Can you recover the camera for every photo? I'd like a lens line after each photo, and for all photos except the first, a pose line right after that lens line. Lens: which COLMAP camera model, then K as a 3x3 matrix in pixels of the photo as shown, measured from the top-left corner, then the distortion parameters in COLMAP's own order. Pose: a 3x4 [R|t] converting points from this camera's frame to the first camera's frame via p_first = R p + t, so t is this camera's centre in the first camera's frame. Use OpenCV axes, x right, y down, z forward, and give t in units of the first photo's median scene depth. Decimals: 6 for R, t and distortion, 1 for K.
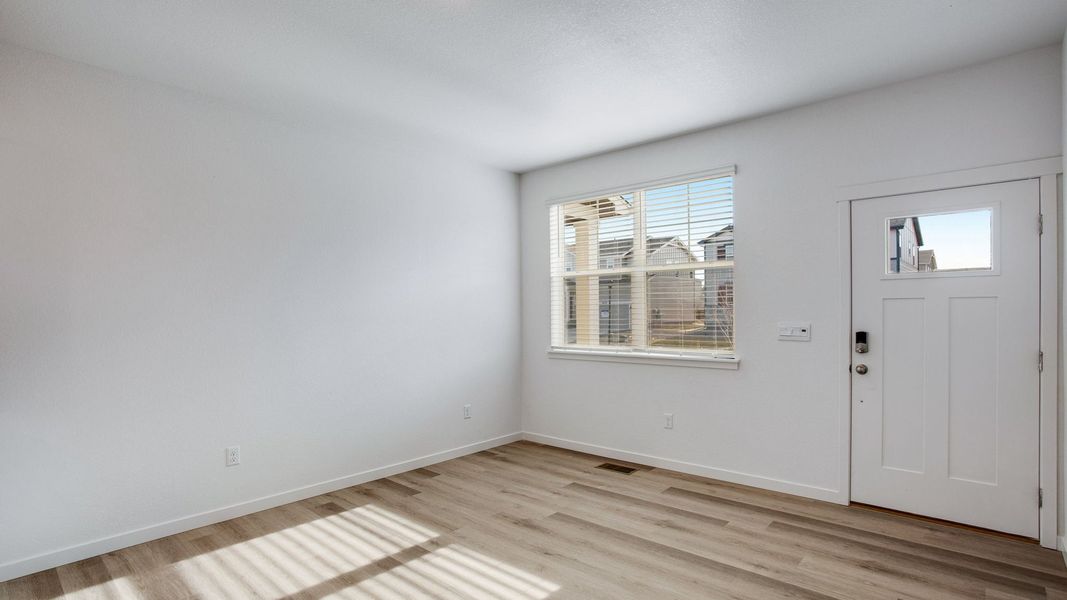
lens RADIAL K [[524.3, 0, 536.6], [0, 524.3, 299.0], [0, 0, 1]] dist [-0.057714, 0.030866]
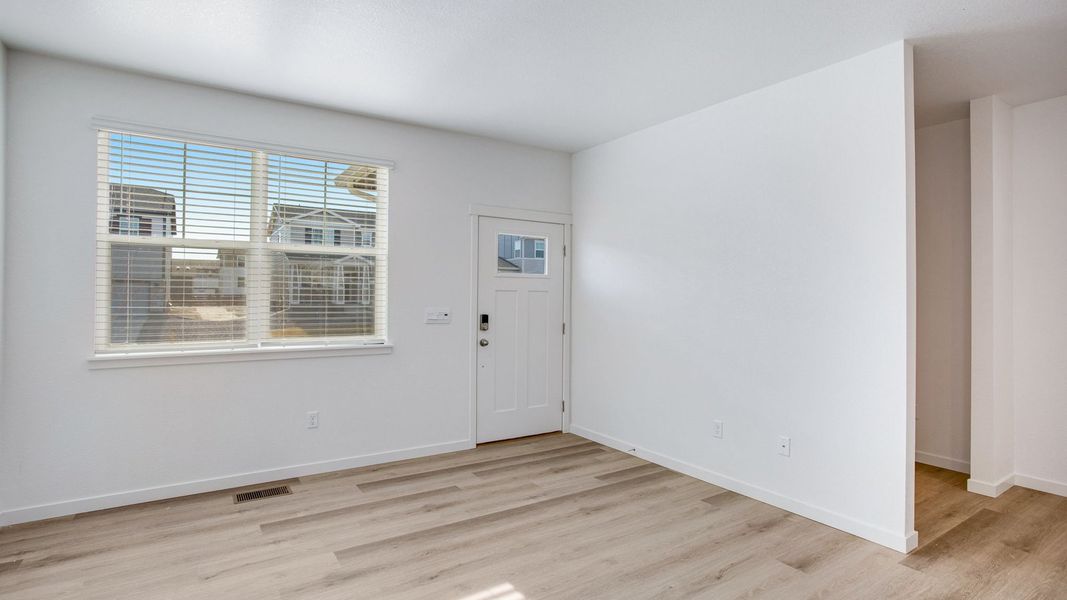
lens RADIAL K [[524.3, 0, 536.6], [0, 524.3, 299.0], [0, 0, 1]] dist [-0.057714, 0.030866]
pose [[0.254850, 0.007491, 0.966952, -0.618464], [-0.035587, 0.999365, 0.001638, 0.015328], [-0.966326, -0.034829, 0.254954, 0.504351]]
